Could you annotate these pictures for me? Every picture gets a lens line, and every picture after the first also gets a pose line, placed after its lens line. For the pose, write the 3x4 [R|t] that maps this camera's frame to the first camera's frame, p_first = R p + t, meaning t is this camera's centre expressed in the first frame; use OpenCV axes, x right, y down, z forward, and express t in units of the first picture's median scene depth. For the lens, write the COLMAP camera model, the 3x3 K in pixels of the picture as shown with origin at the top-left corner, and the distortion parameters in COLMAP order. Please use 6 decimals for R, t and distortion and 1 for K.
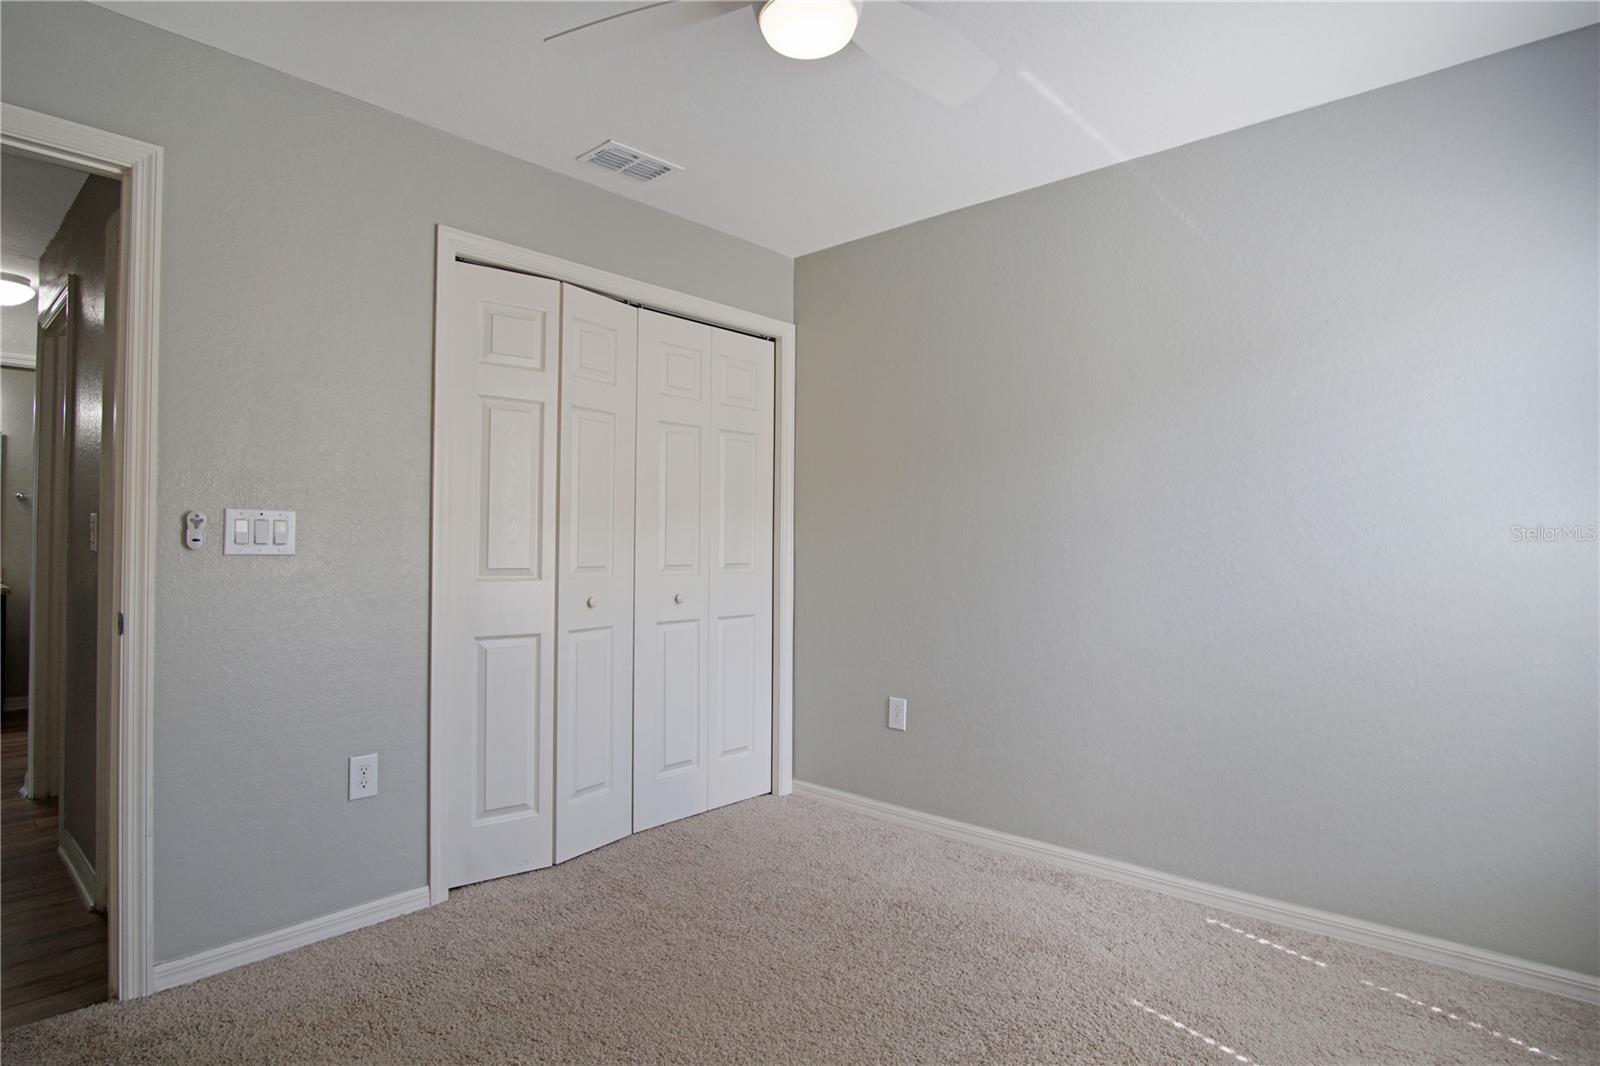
lens RADIAL K [[864.7, 0, 803.1], [0, 864.7, 545.1], [0, 0, 1]] dist [-0.018594, 0.003743]
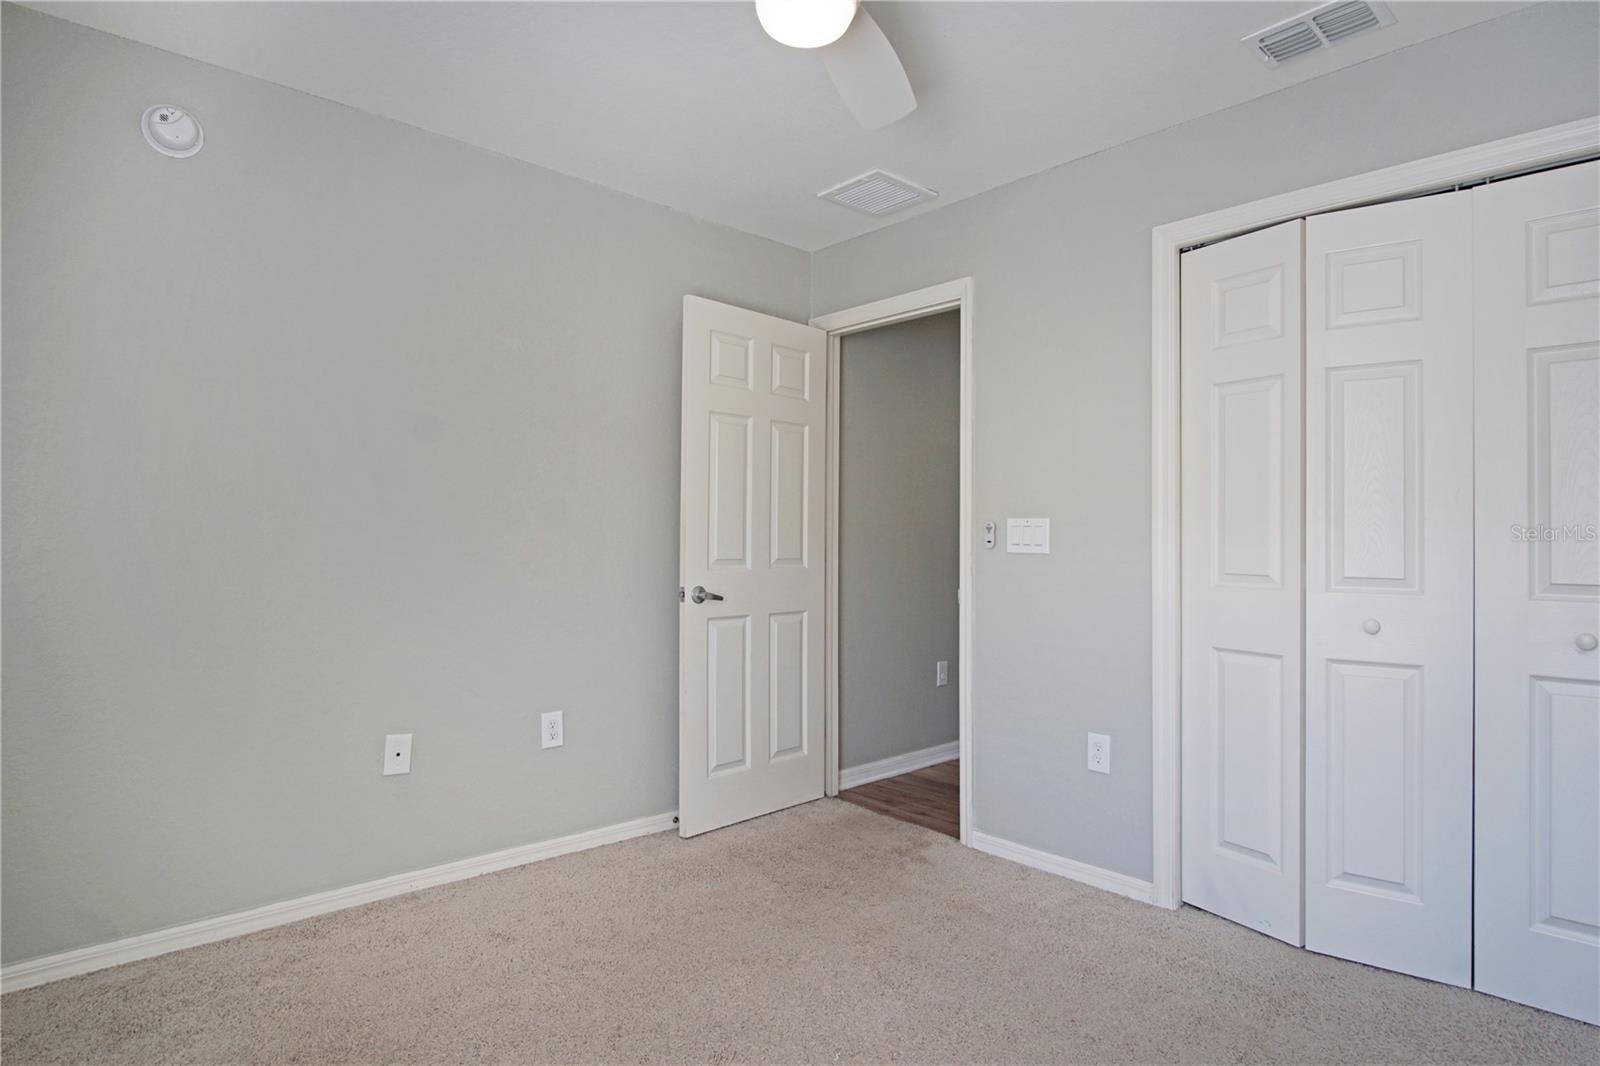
lens RADIAL K [[864.7, 0, 803.1], [0, 864.7, 545.1], [0, 0, 1]] dist [-0.018594, 0.003743]
pose [[-0.099536, -0.001982, -0.995032, 0.633651], [-0.007634, 0.999970, -0.001228, 0.002156], [0.995005, 0.007474, -0.099548, 0.710262]]
